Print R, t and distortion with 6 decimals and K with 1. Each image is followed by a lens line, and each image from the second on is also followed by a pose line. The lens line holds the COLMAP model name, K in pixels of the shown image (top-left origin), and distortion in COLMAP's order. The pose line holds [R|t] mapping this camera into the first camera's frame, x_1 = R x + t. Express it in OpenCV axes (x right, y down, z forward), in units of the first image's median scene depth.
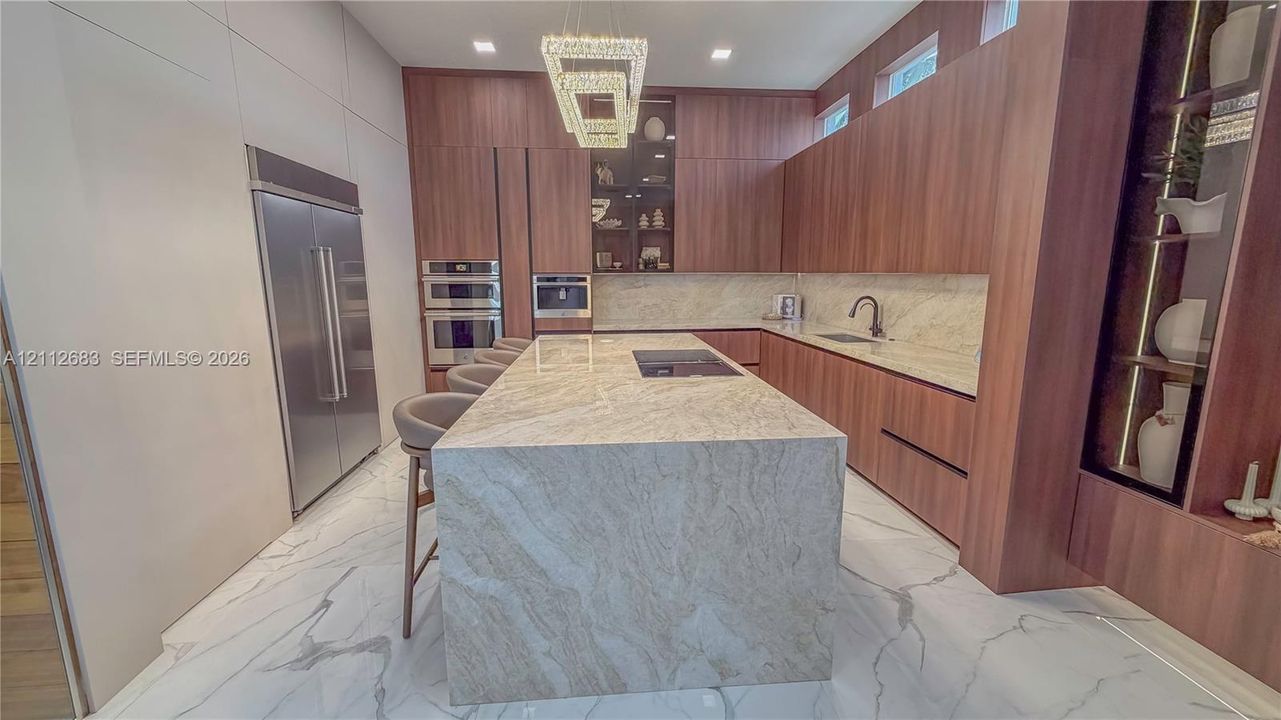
lens RADIAL K [[508.6, 0, 640.9], [0, 508.6, 361.8], [0, 0, 1]] dist [-0.002447, 0.000108]
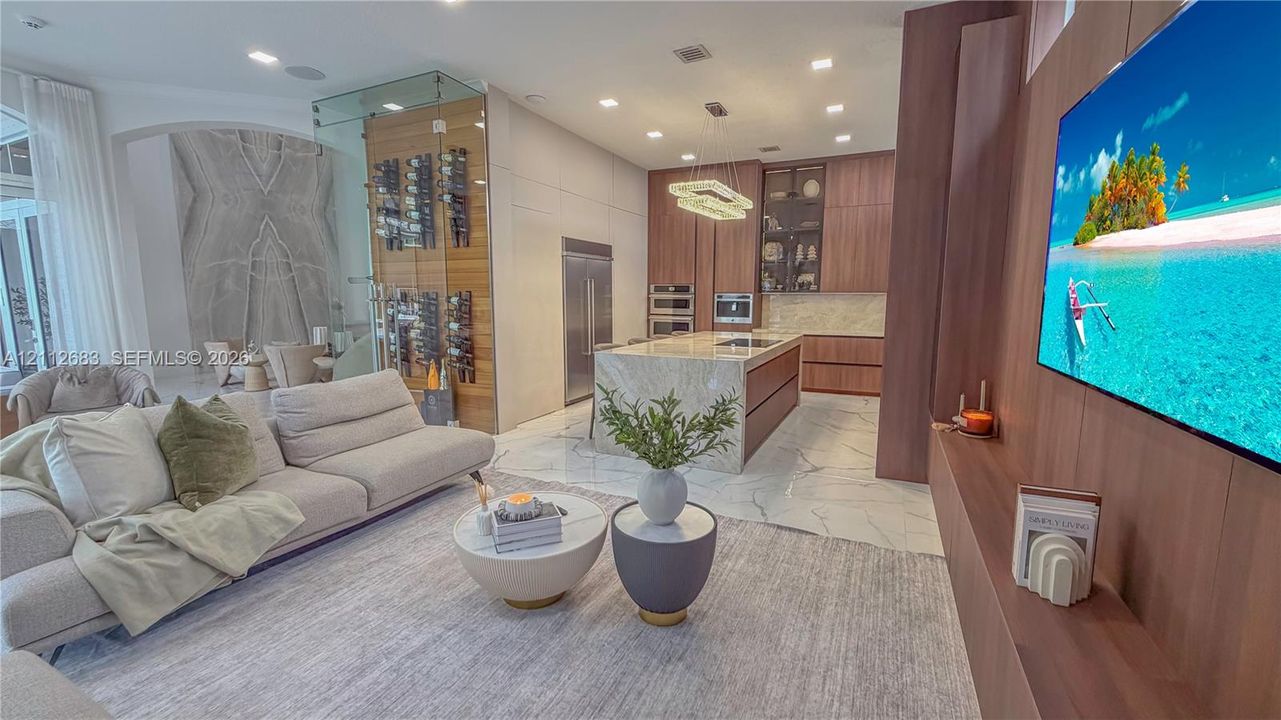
lens RADIAL K [[508.6, 0, 645.3], [0, 508.6, 360.6], [0, 0, 1]] dist [-0.002447, 0.000108]
pose [[0.863268, 0.068256, -0.500109, 0.488087], [-0.089832, 0.995773, -0.019158, 0.095321], [0.496687, 0.061465, 0.865750, -0.512066]]
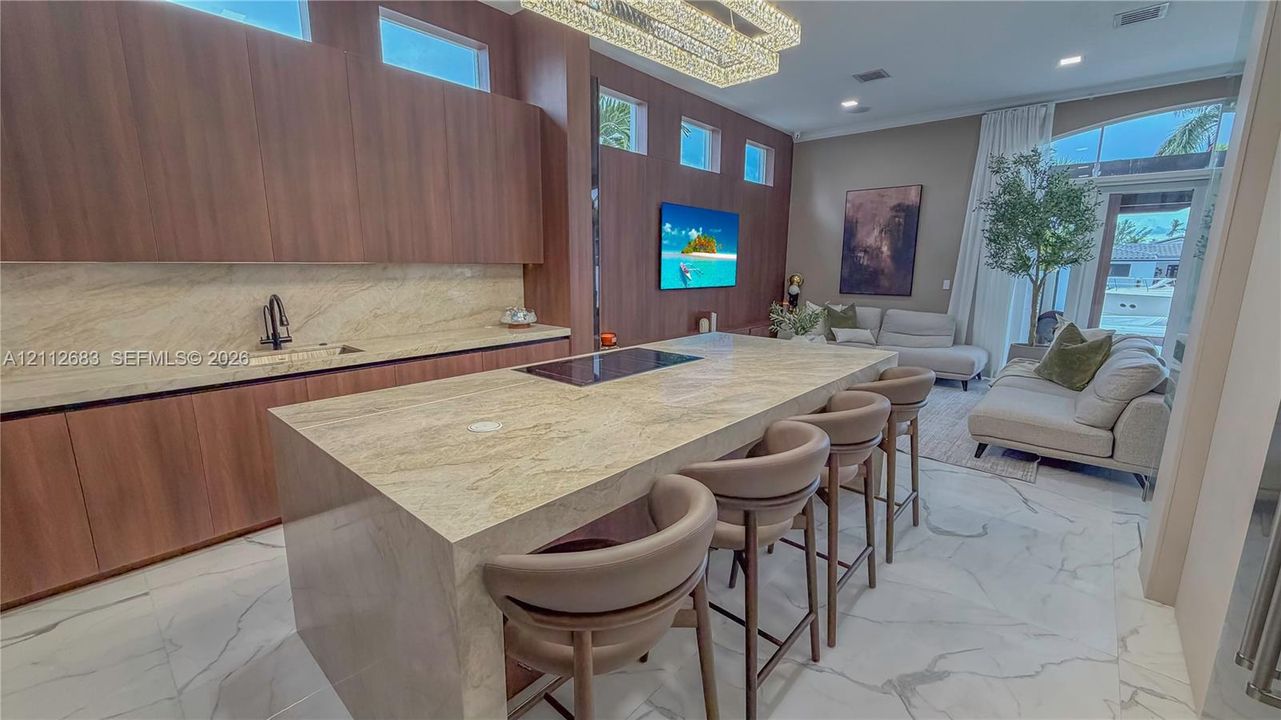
lens RADIAL K [[508.6, 0, 641.2], [0, 508.6, 360.1], [0, 0, 1]] dist [-0.002447, 0.000108]
pose [[-0.680491, -0.137372, 0.719765, -0.445952], [0.122133, 0.947266, 0.296261, -0.198796], [-0.722507, 0.289510, -0.627828, 1.152038]]
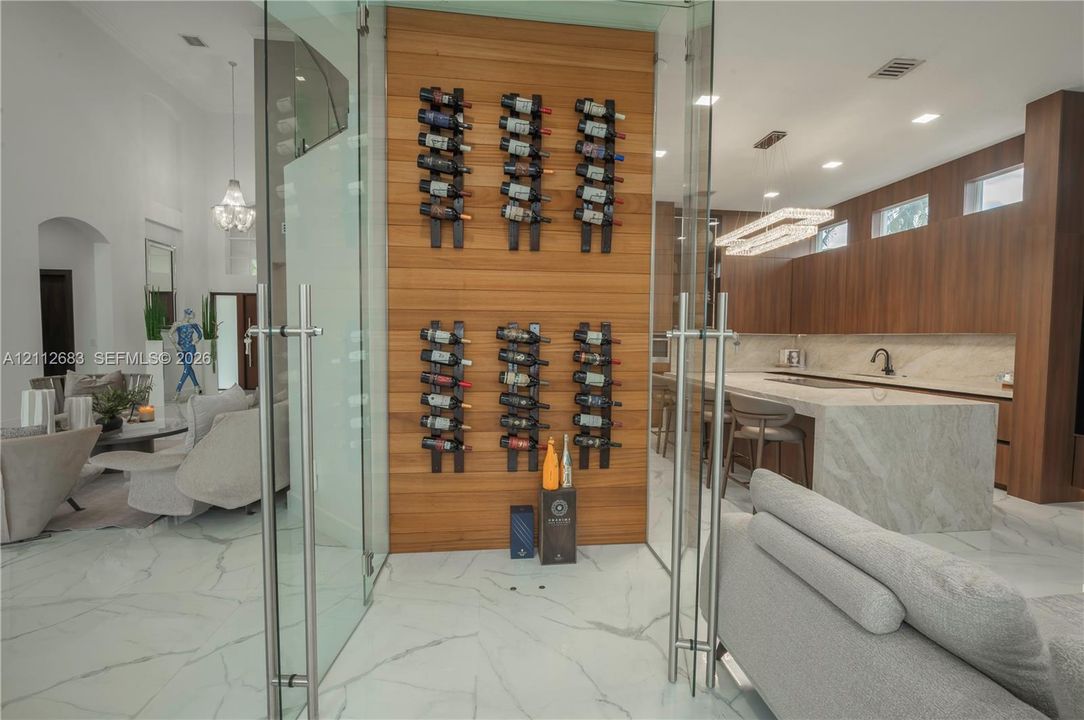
lens RADIAL K [[466.6, 0, 546.8], [0, 466.6, 361.9], [0, 0, 1]] dist [-0.004160, -0.001341]
pose [[0.999104, 0.010532, 0.040985, -0.654713], [-0.005567, 0.992828, -0.119422, 0.088920], [-0.041948, 0.119086, 0.991997, -0.367060]]
